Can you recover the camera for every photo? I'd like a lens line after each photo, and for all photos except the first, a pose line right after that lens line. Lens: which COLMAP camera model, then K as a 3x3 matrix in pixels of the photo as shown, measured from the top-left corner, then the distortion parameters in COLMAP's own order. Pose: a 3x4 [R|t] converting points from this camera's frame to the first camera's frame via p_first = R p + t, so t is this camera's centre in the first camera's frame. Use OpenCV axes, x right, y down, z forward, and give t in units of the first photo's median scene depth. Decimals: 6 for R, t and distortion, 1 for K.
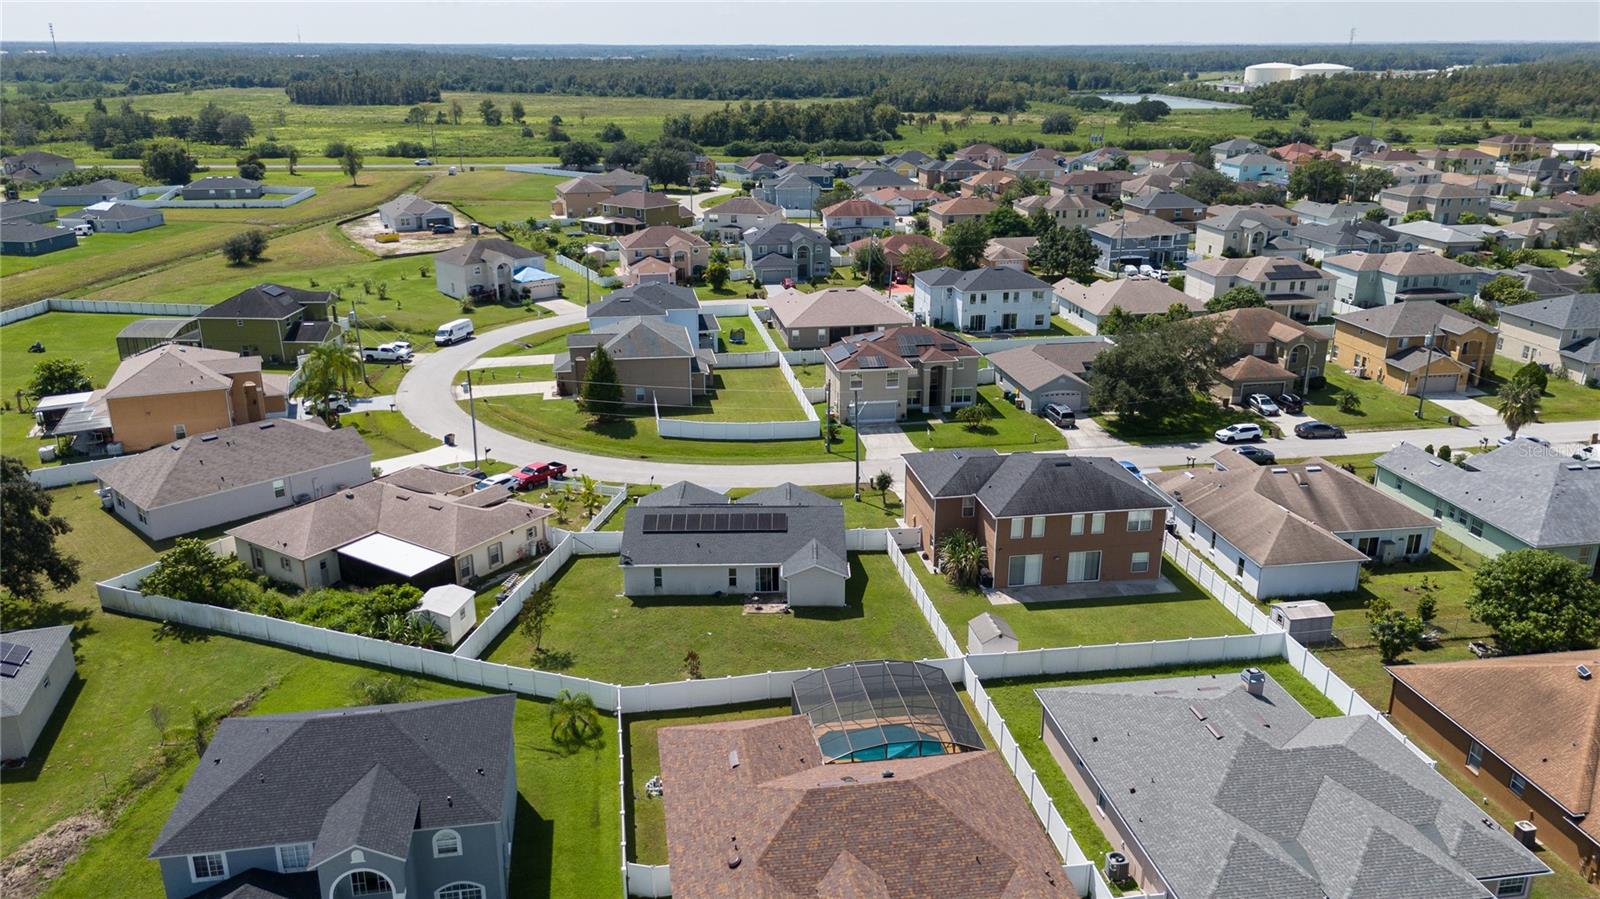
lens RADIAL K [[1142.7, 0, 800.0], [0, 1142.7, 449.5], [0, 0, 1]] dist [0.058552, -0.059324]
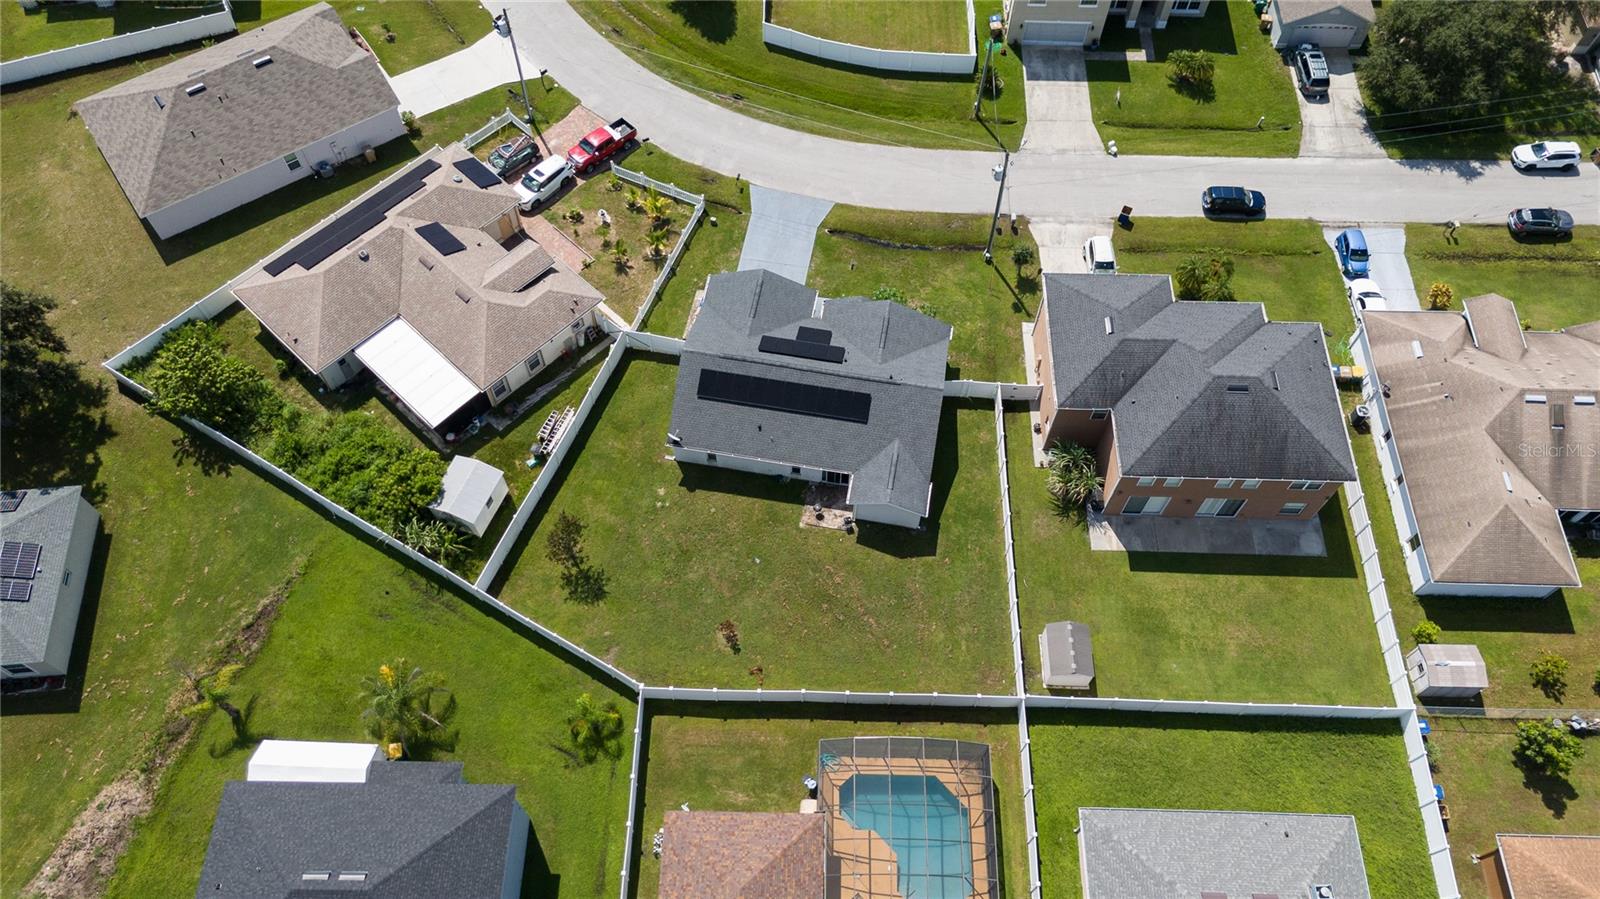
lens RADIAL K [[1142.7, 0, 800.0], [0, 1142.7, 449.5], [0, 0, 1]] dist [0.058552, -0.059324]
pose [[0.982873, 0.168446, -0.074741, 0.005262], [-0.077795, 0.746926, 0.660340, -0.451415], [0.167057, -0.643216, 0.747238, 0.356820]]
